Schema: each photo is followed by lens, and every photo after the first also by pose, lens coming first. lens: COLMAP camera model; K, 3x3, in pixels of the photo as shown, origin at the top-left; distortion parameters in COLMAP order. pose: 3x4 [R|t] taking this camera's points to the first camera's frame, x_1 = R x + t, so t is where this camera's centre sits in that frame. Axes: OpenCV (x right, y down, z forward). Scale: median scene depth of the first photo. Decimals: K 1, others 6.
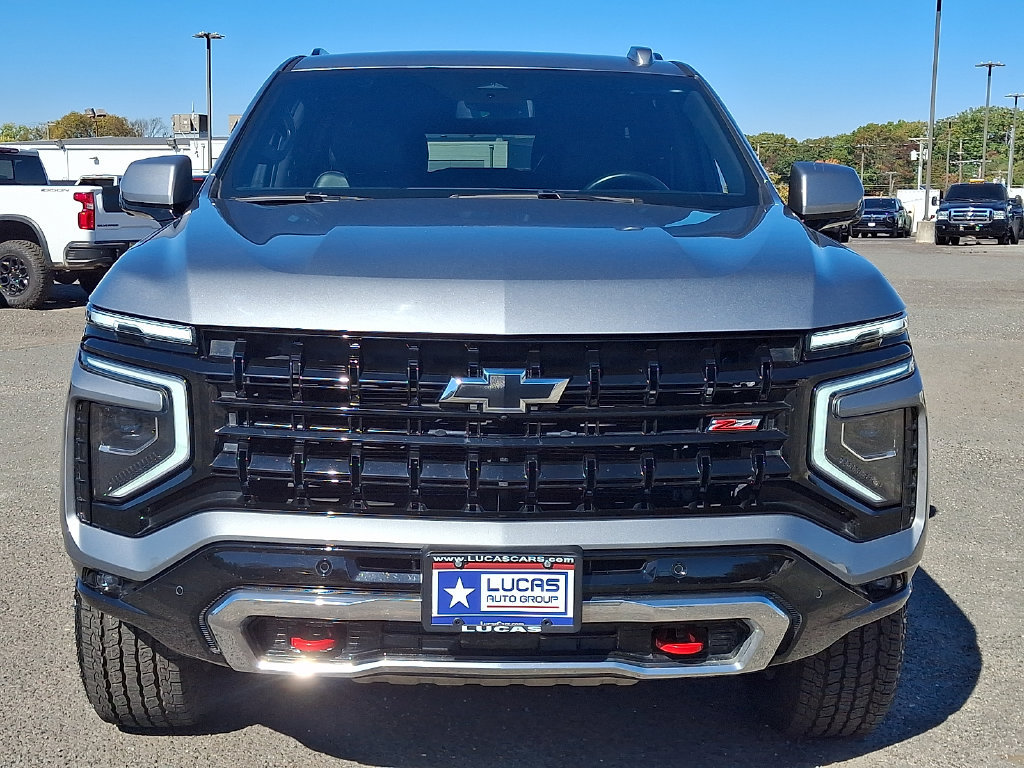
lens RADIAL K [[1339.4, 0, 479.0], [0, 1339.4, 400.7], [0, 0, 1]] dist [0.167063, -0.012721]
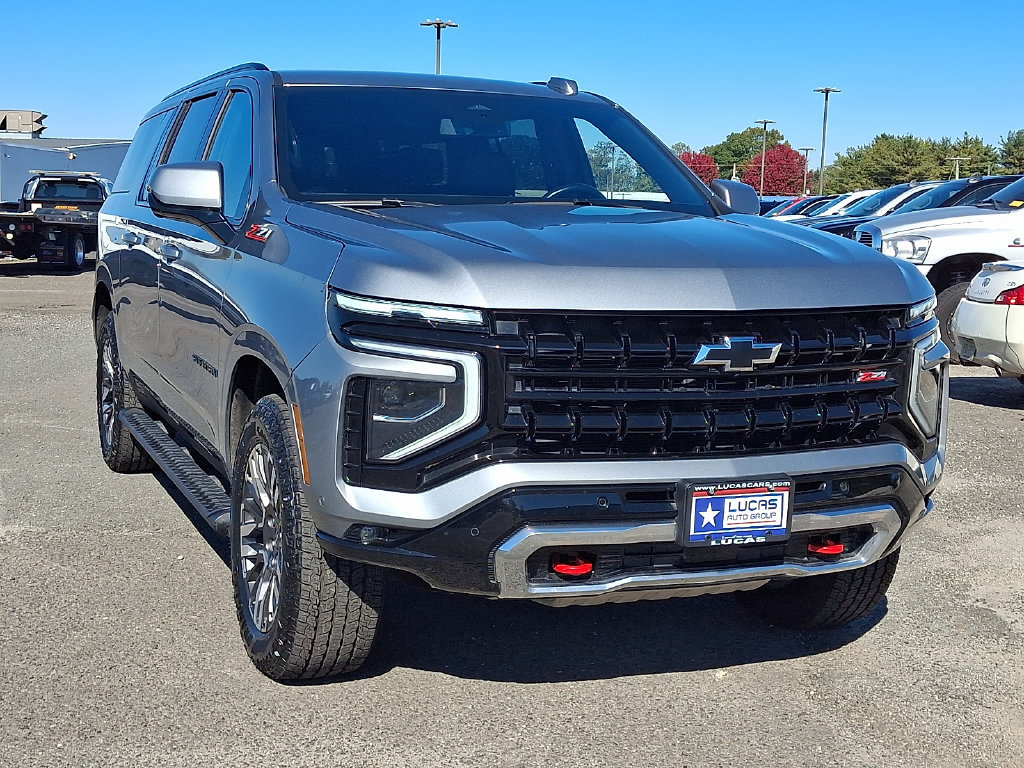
lens RADIAL K [[1299.3, 0, 528.6], [0, 1299.3, 382.3], [0, 0, 1]] dist [0.244724, -0.743117]
pose [[0.933162, -0.036299, 0.357618, -0.601832], [0.042089, 0.999078, -0.008419, 0.021173], [-0.356983, 0.022908, 0.933830, -0.091329]]
